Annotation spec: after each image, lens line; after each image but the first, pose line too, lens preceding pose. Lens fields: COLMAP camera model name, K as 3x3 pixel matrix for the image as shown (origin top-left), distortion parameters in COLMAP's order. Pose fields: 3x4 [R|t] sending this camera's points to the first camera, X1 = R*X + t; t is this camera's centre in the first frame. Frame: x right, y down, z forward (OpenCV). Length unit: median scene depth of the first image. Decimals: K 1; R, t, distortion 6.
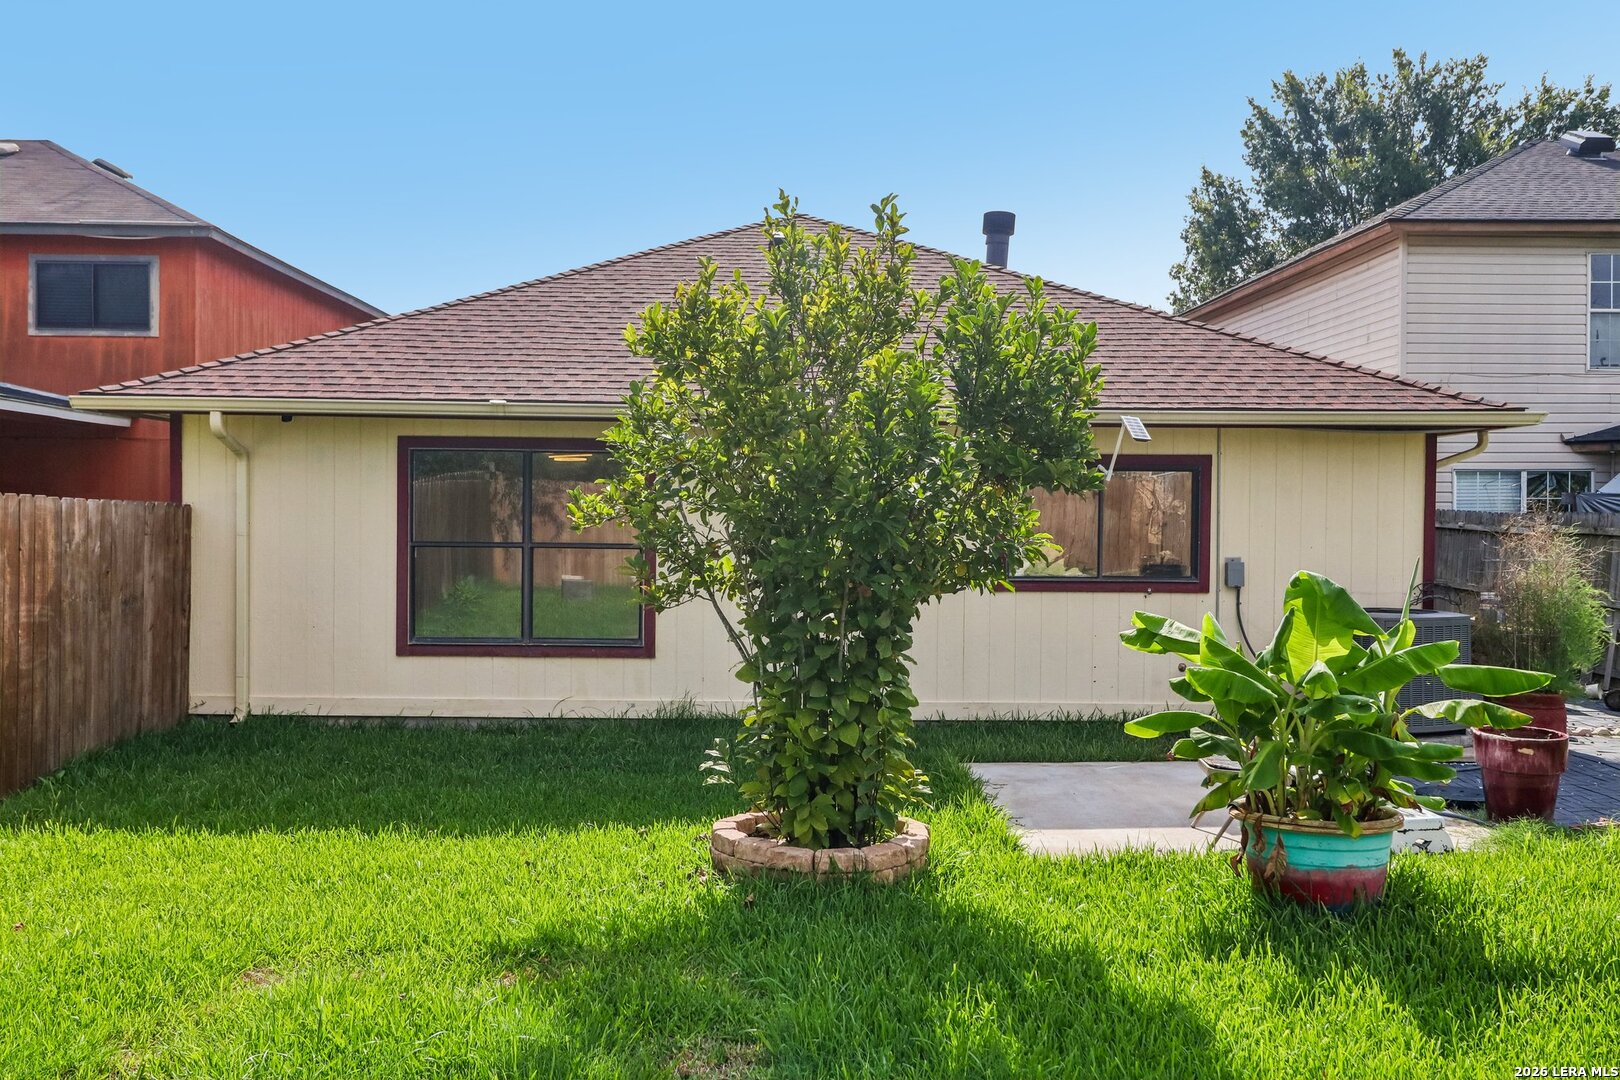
lens RADIAL K [[1233.3, 0, 811.5], [0, 1233.3, 537.1], [0, 0, 1]] dist [0.007301, 0.011551]
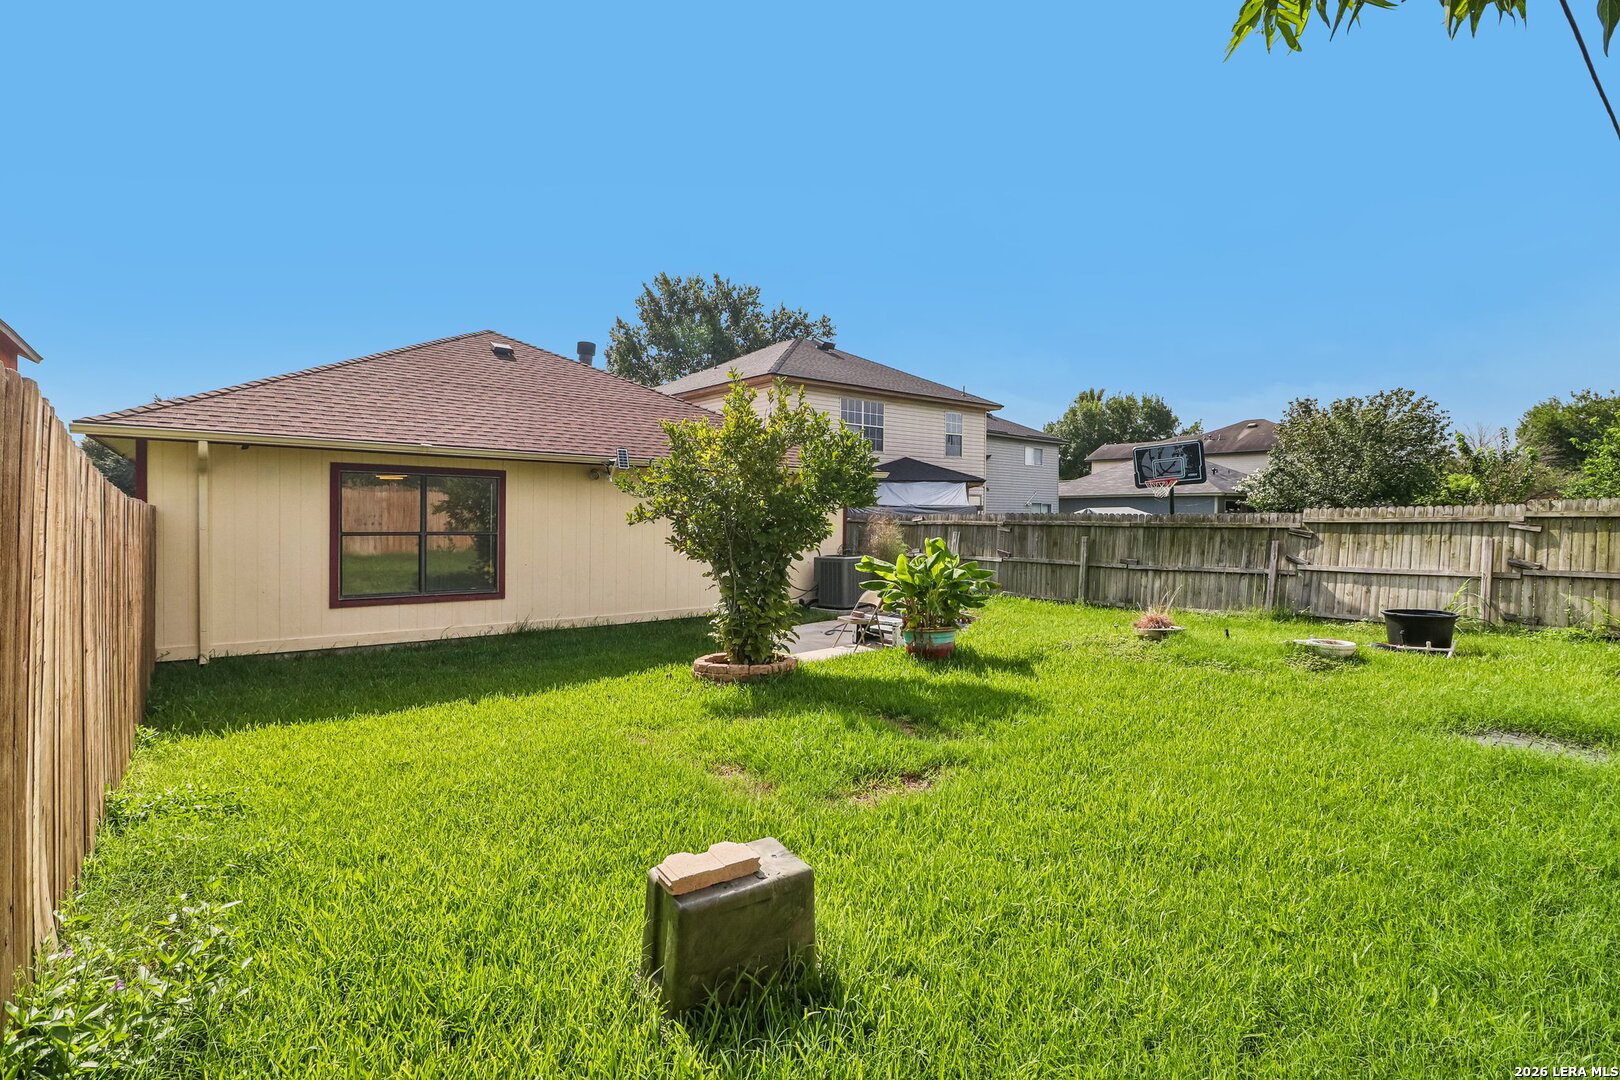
lens RADIAL K [[755.4, 0, 805.1], [0, 755.4, 523.6], [0, 0, 1]] dist [-0.004206, -0.007849]
pose [[0.796078, -0.007653, 0.605146, -0.406895], [0.009314, 0.999957, 0.000394, -0.001760], [-0.605123, 0.005323, 0.796114, -0.076848]]
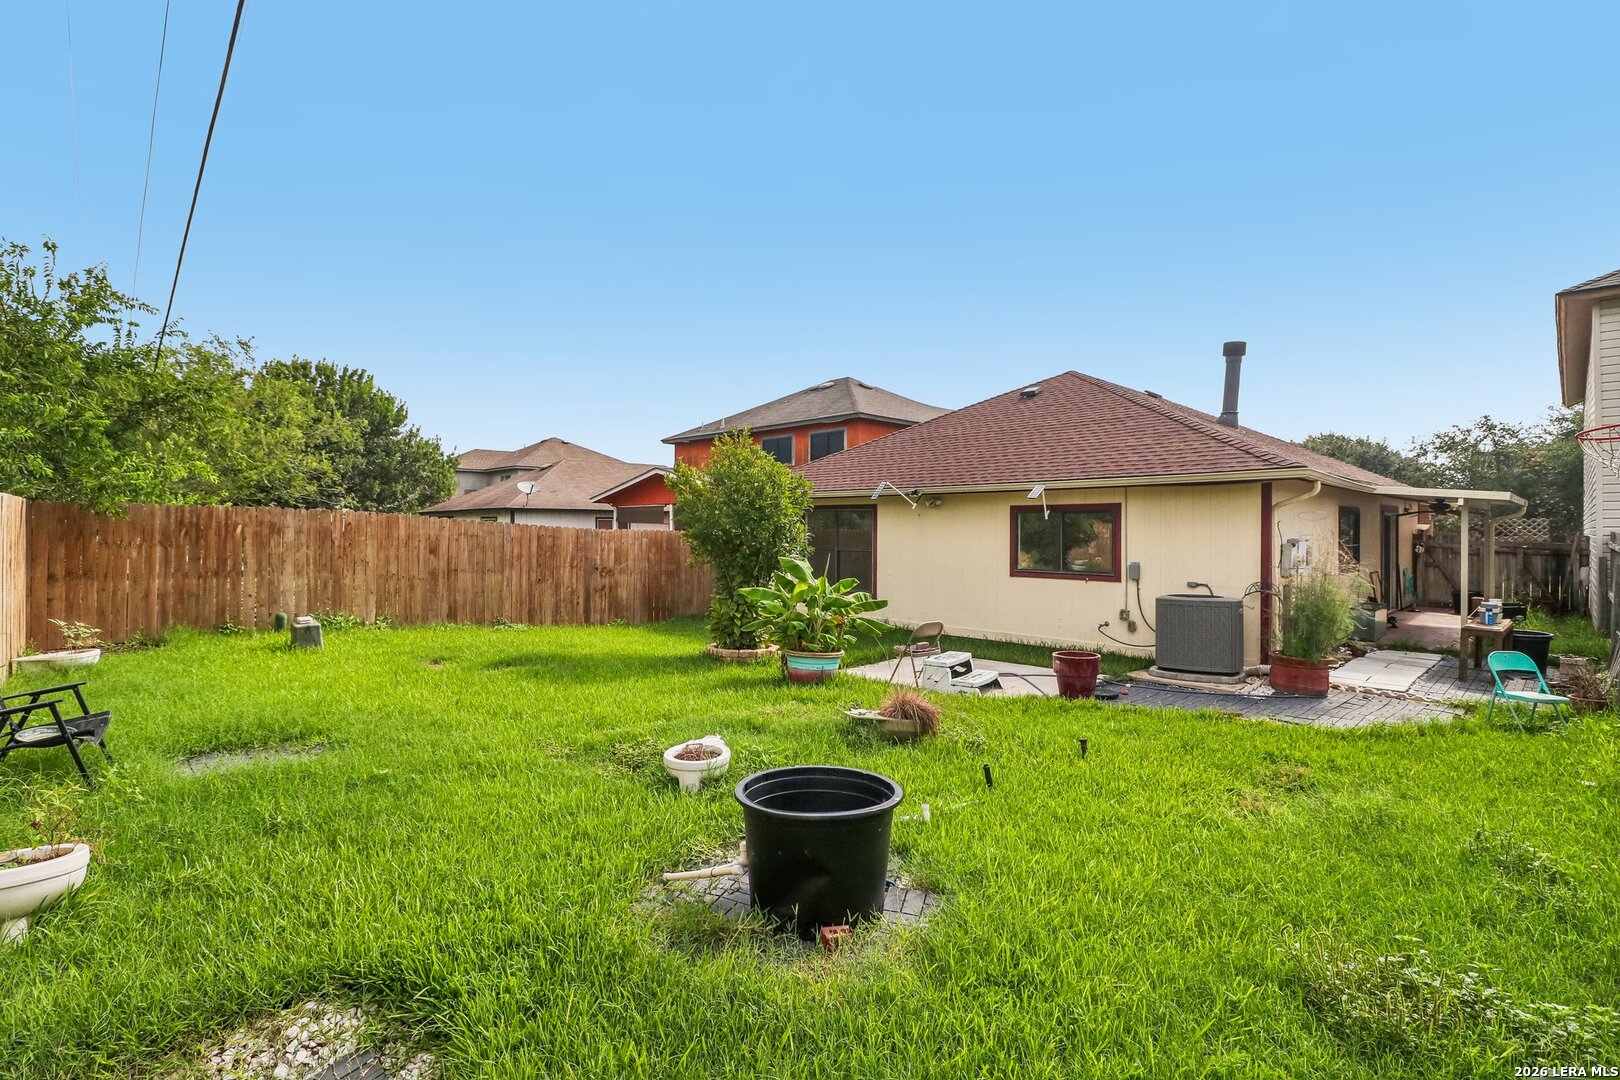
lens RADIAL K [[755.4, 0, 801.9], [0, 755.4, 532.0], [0, 0, 1]] dist [-0.004206, -0.007849]
pose [[0.671605, -0.004686, -0.740895, 0.810002], [-0.013658, 0.999732, -0.018704, 0.000305], [0.740784, 0.022680, 0.671361, -0.054330]]
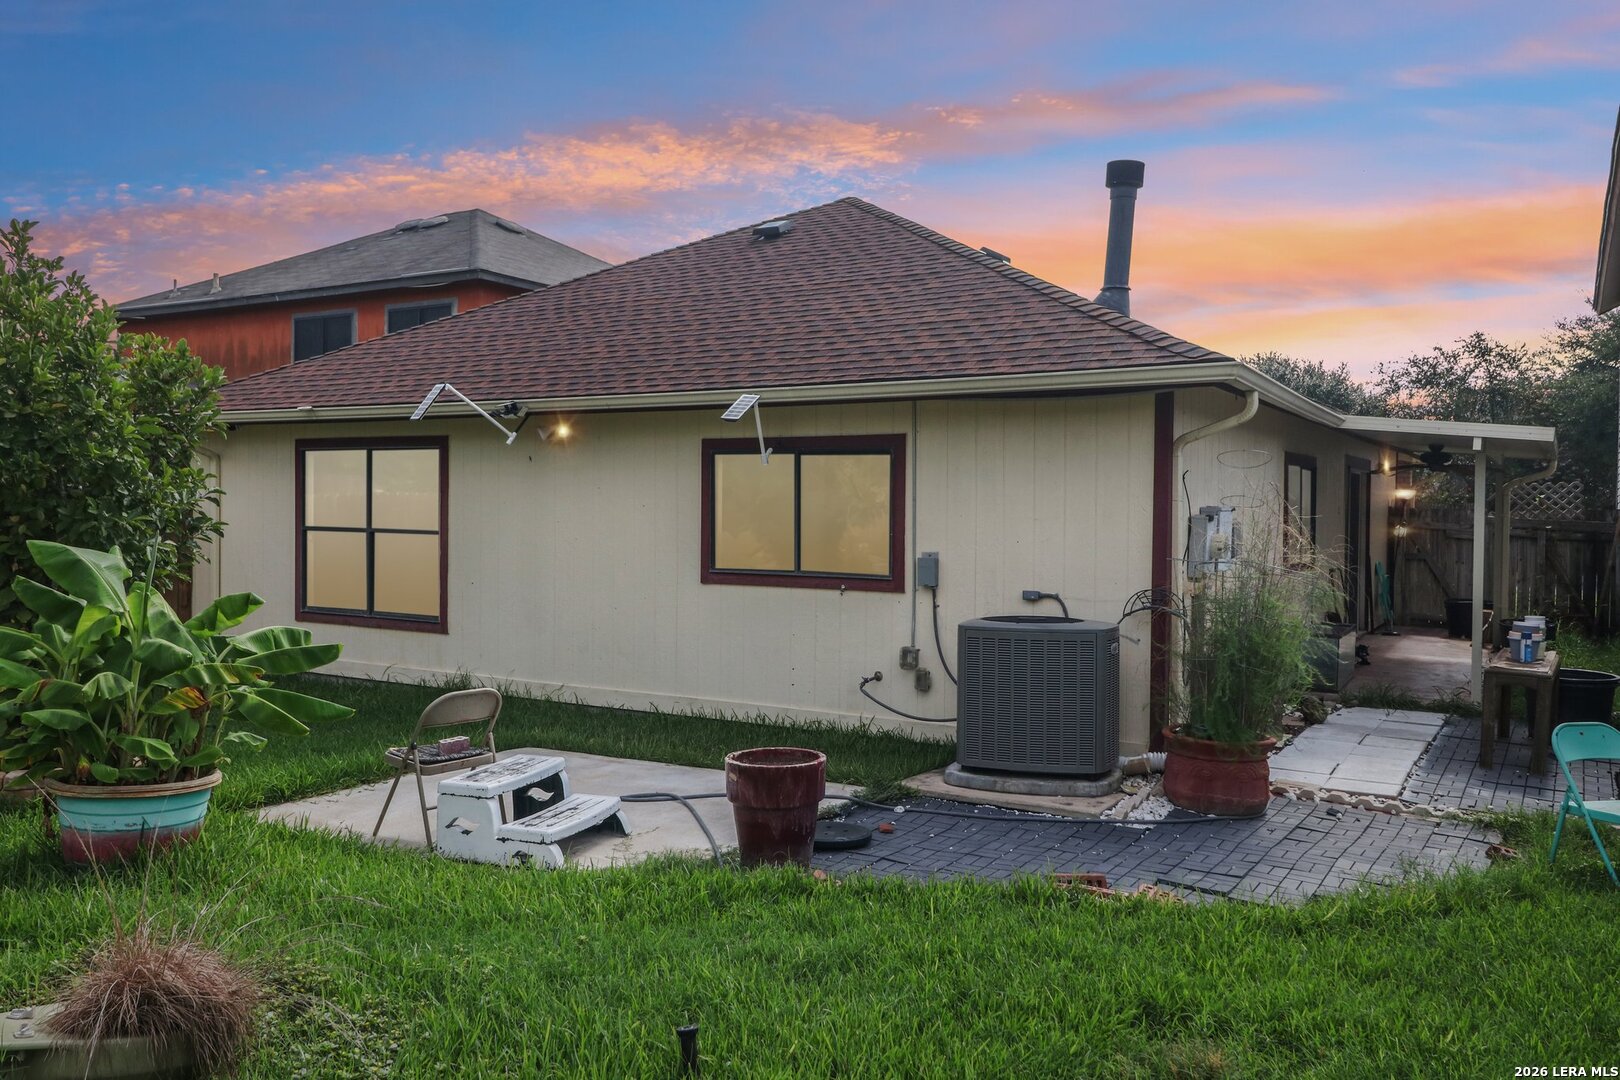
lens RADIAL K [[1287.4, 0, 808.6], [0, 1287.4, 534.4], [0, 0, 1]] dist [0.013349, -0.001541]
pose [[0.845521, 0.010330, -0.533842, 0.749904], [-0.013572, 0.999906, -0.002149, 0.006959], [0.533769, 0.009062, 0.845582, 0.193293]]
